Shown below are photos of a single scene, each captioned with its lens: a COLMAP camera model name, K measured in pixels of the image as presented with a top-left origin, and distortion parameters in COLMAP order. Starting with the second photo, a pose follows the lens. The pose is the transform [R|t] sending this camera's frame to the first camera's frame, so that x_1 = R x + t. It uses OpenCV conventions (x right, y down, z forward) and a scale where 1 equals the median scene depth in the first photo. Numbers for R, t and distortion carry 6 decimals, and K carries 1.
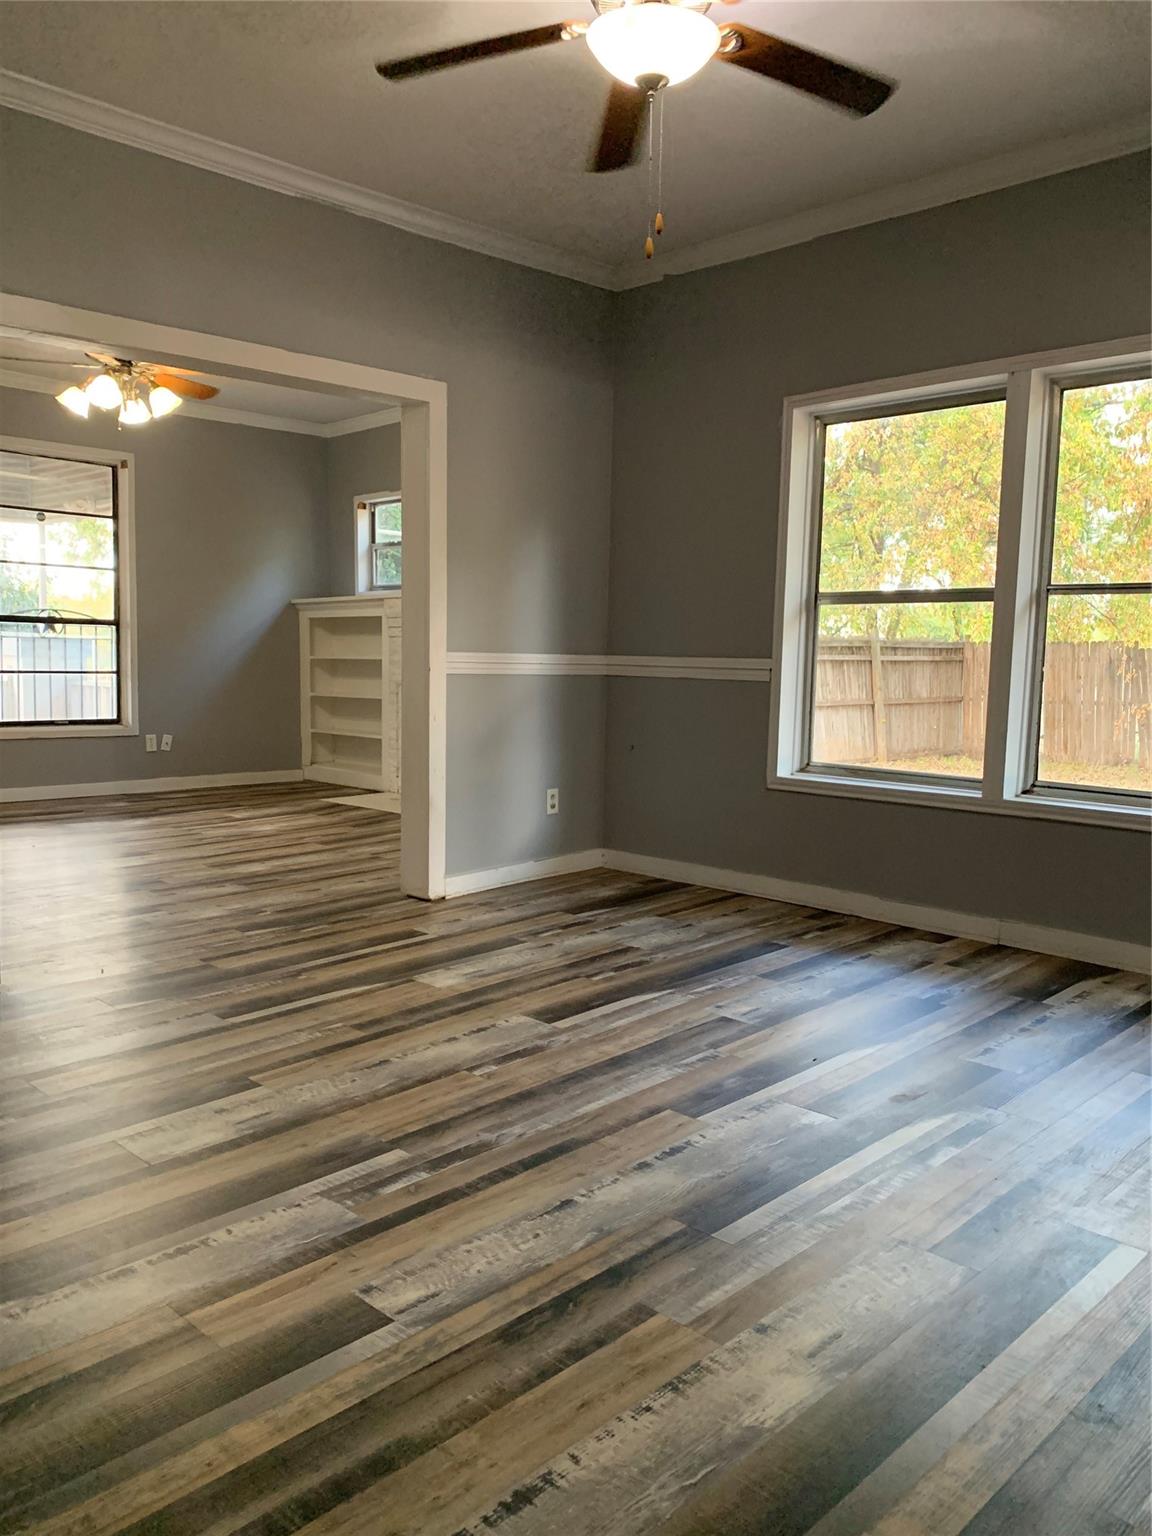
lens RADIAL K [[1178.1, 0, 576.0], [0, 1178.1, 768.0], [0, 0, 1]] dist [0.078299, -0.128145]
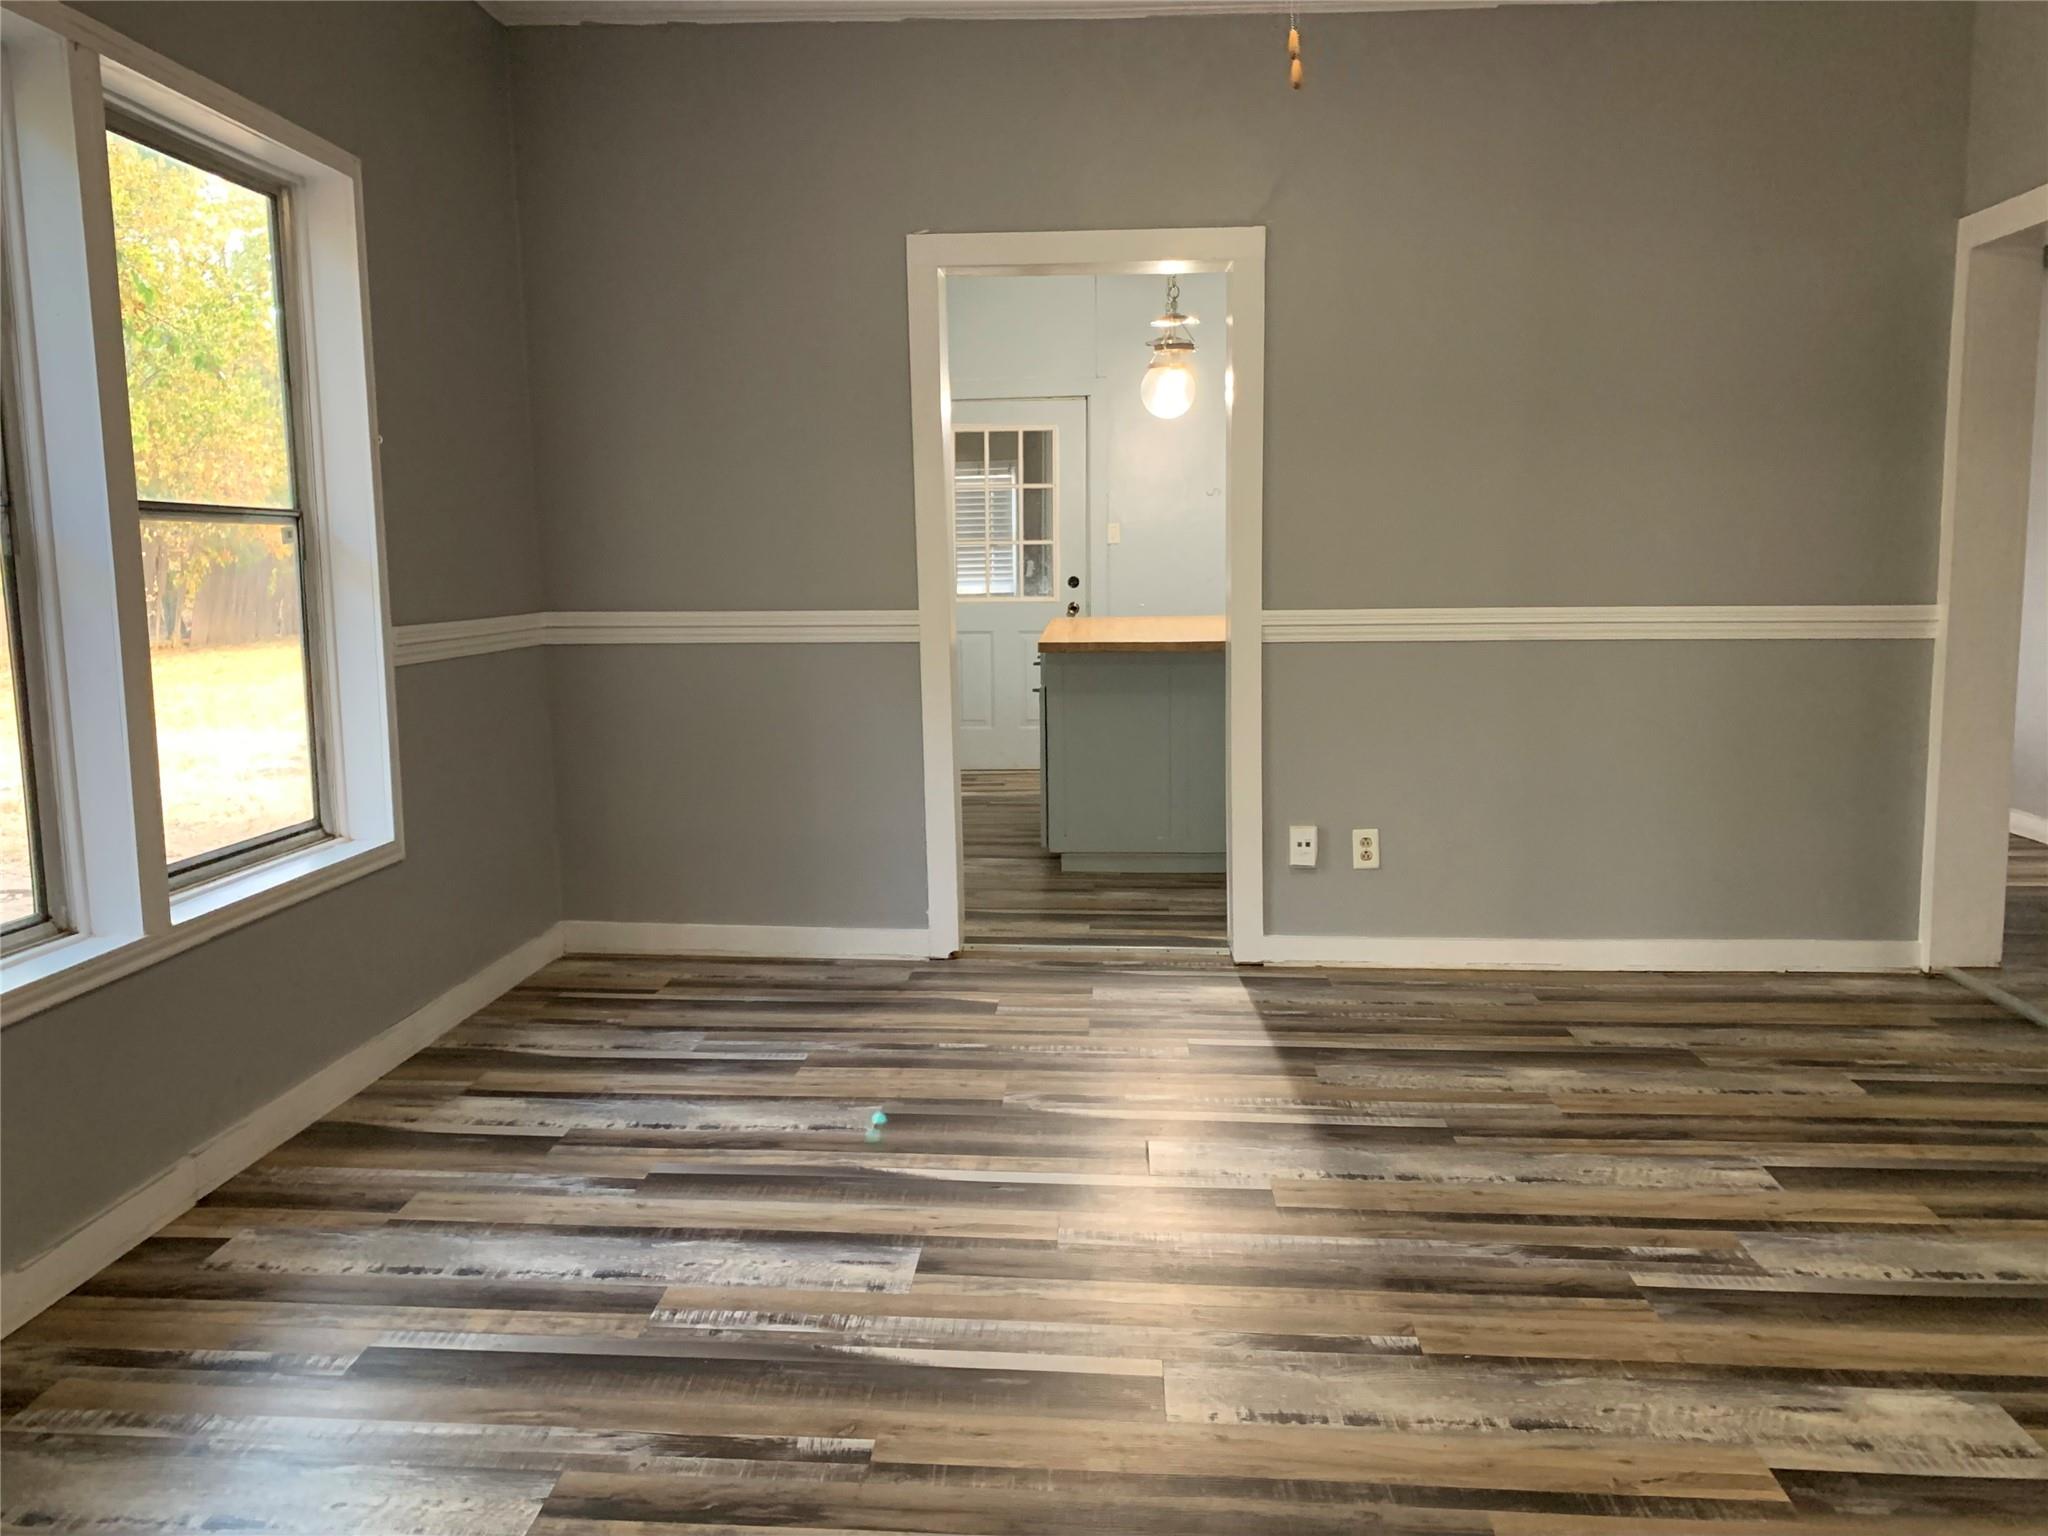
lens RADIAL K [[1652.6, 0, 1024.0], [0, 1652.6, 768.0], [0, 0, 1]] dist [0.012456, 0.009919]
pose [[-0.663926, -0.113740, 0.739097, -0.624572], [0.069860, 0.974609, 0.212738, -0.259344], [-0.744528, 0.192876, -0.639122, 1.859701]]
